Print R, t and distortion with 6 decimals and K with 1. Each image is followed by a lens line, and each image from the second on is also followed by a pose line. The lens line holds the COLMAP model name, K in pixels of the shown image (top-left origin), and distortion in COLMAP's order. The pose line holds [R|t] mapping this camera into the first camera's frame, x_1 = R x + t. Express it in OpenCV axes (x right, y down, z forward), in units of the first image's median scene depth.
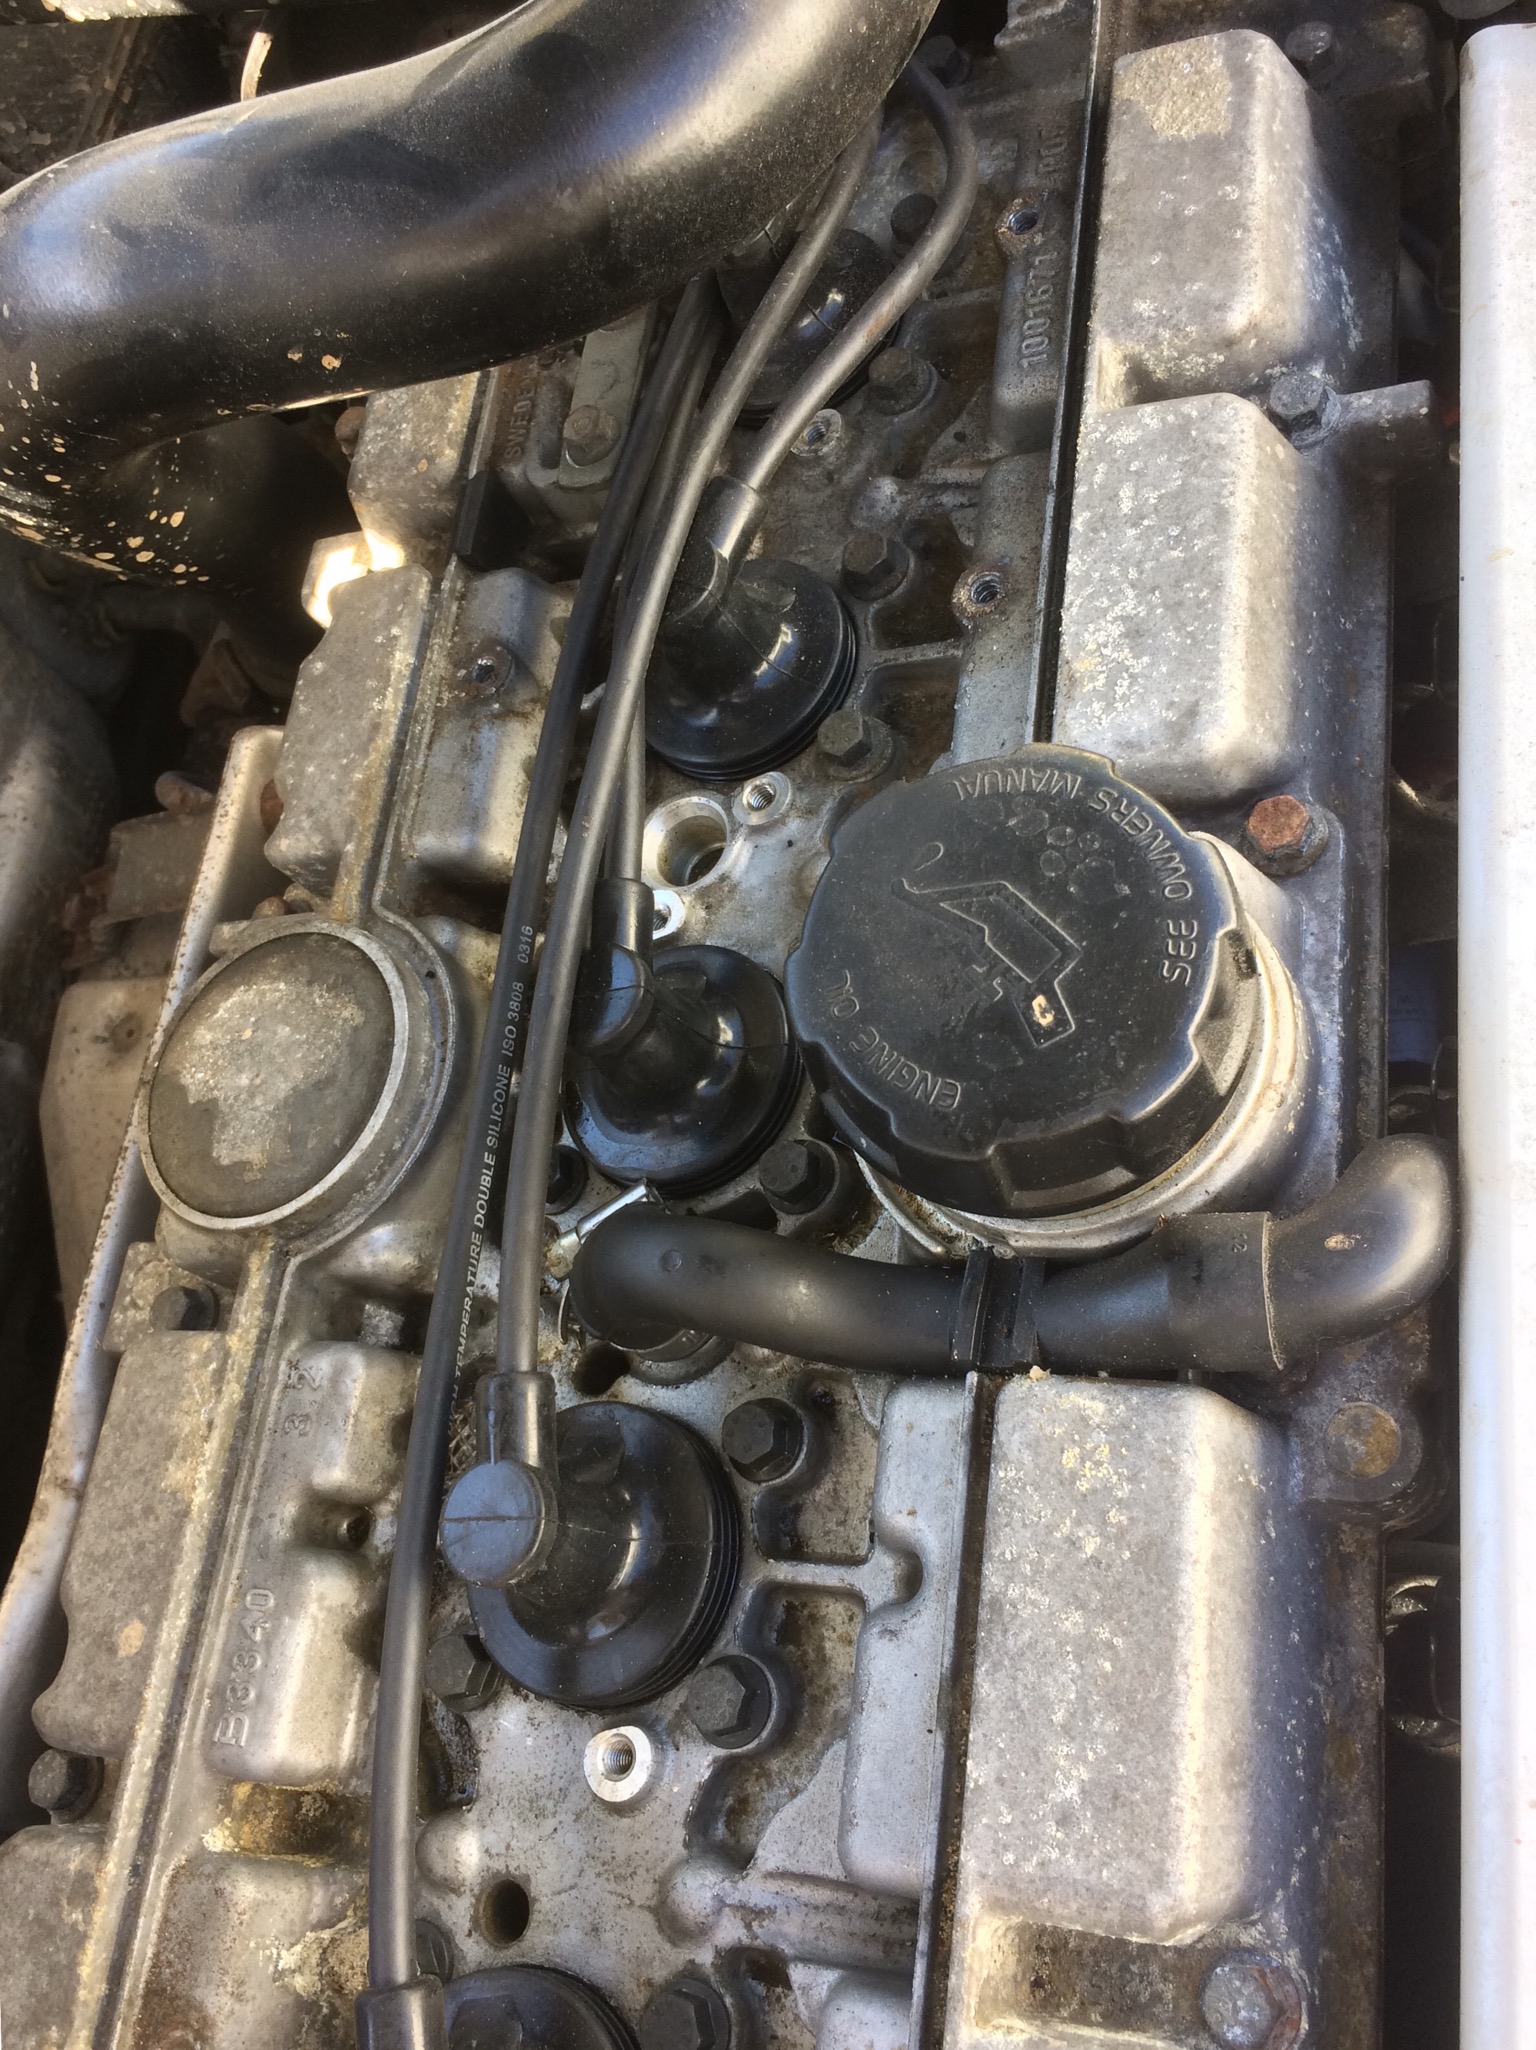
lens RADIAL K [[1752.0, 0, 768.0], [0, 1752.0, 1025.0], [0, 0, 1]] dist [0.075662, -0.114622]
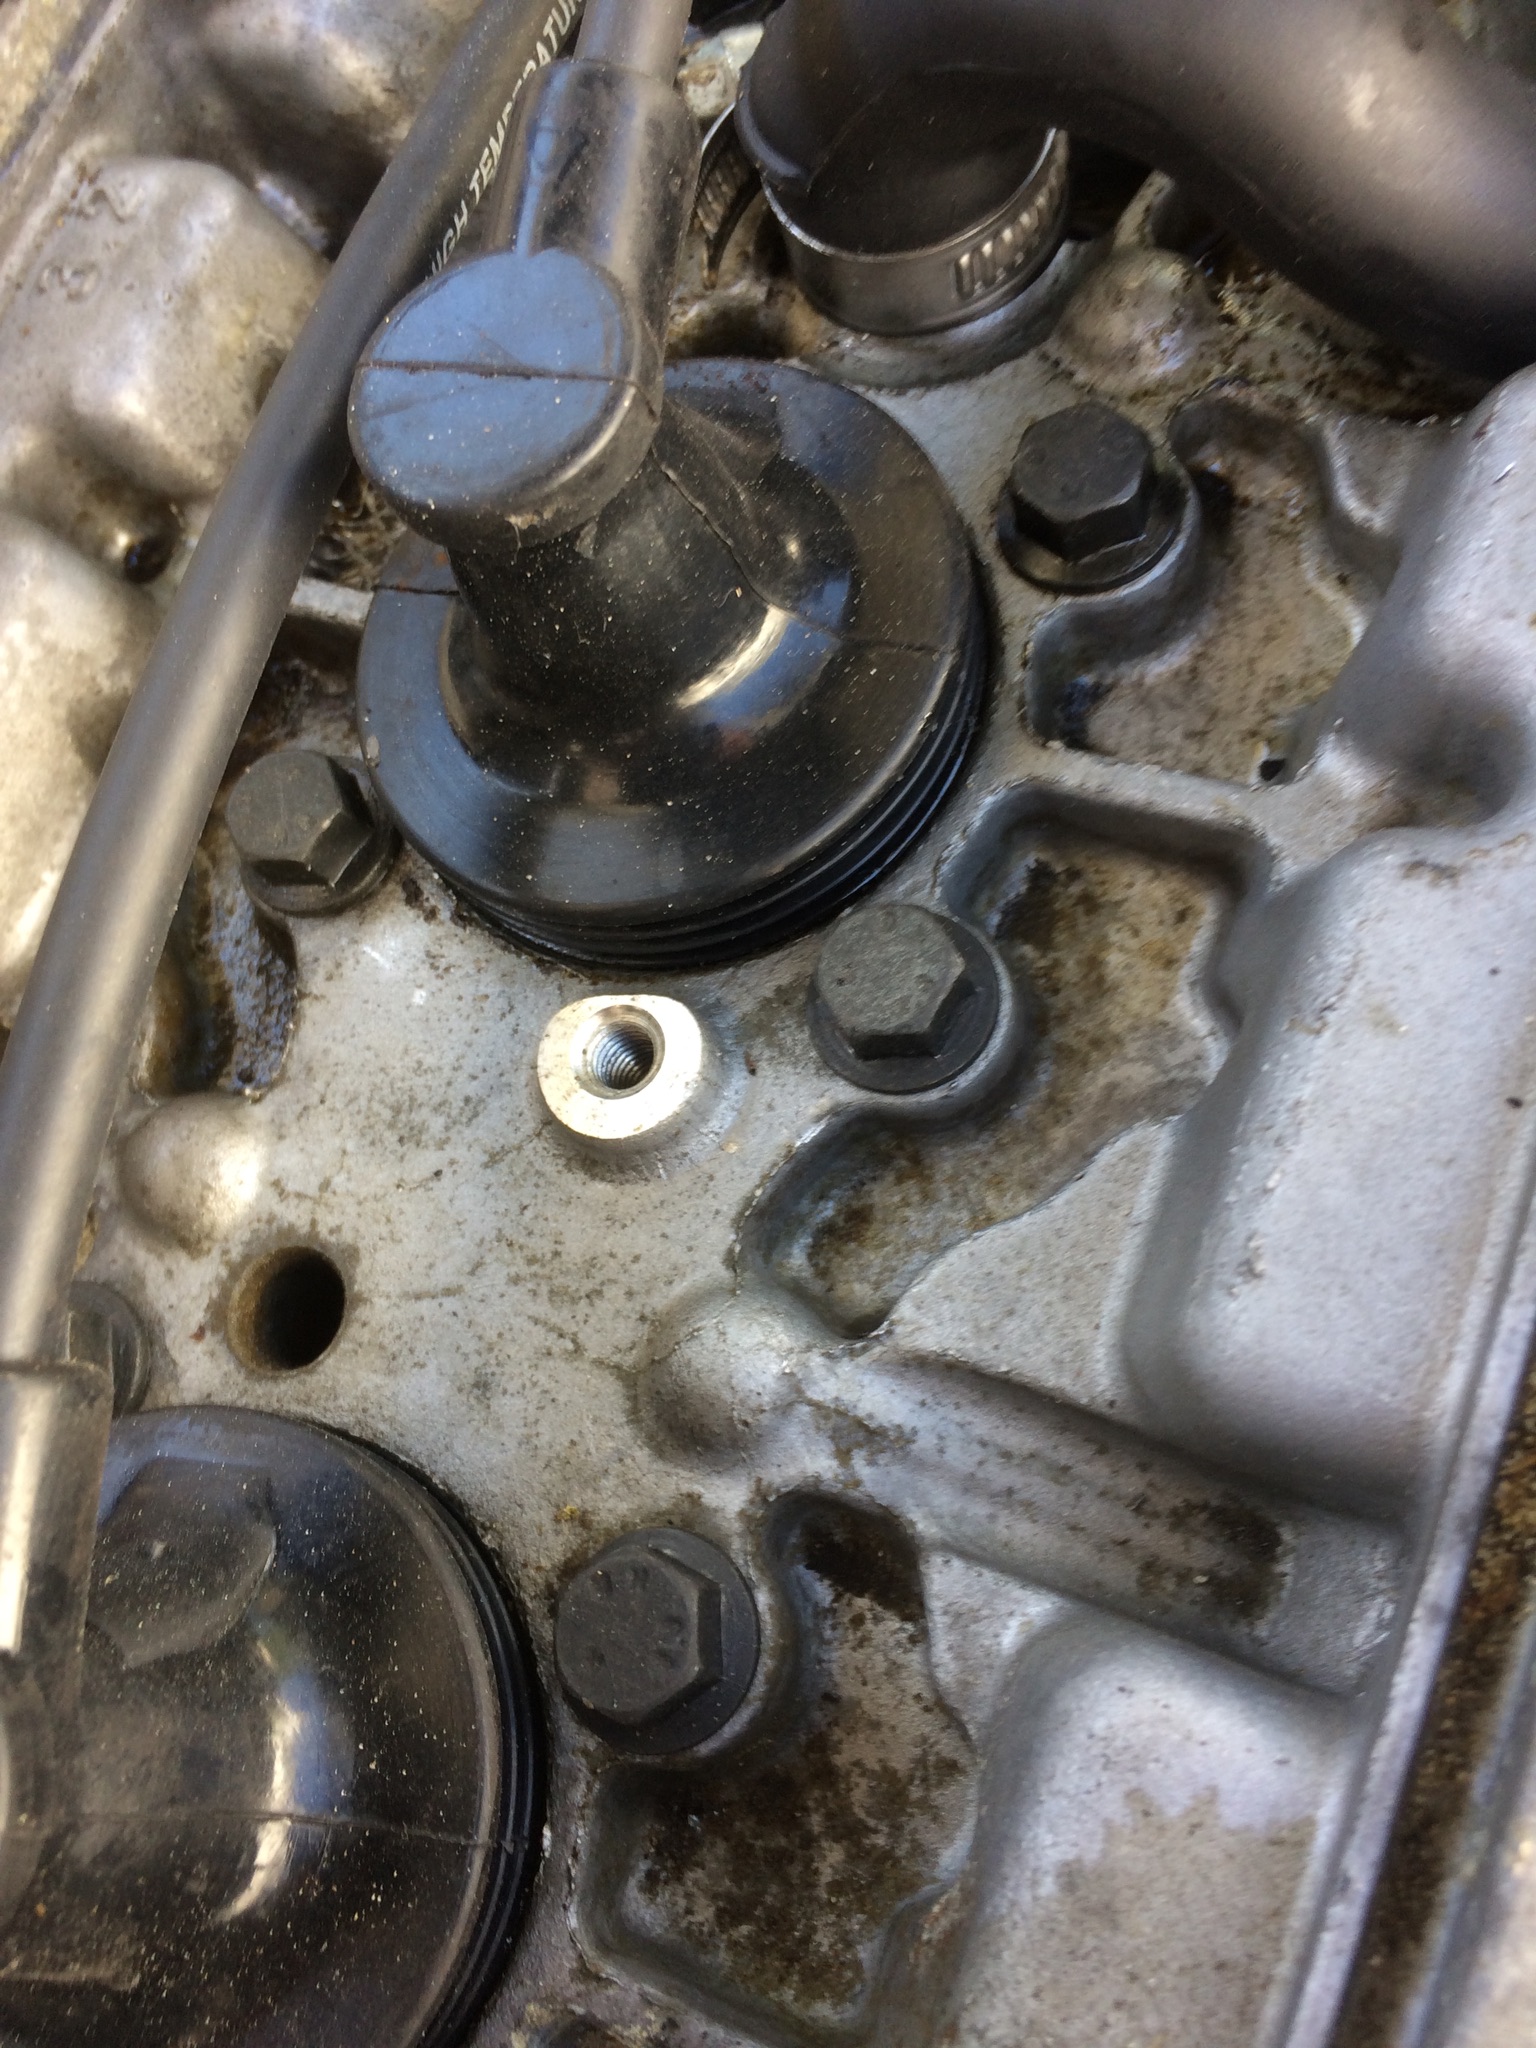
lens RADIAL K [[1791.0, 0, 768.0], [0, 1791.0, 1024.0], [0, 0, 1]] dist [0.060250, -0.126590]
pose [[0.958867, 0.266163, 0.098645, -0.095700], [-0.279164, 0.947162, 0.157961, 0.325567], [-0.051389, -0.179002, 0.982506, 0.555628]]
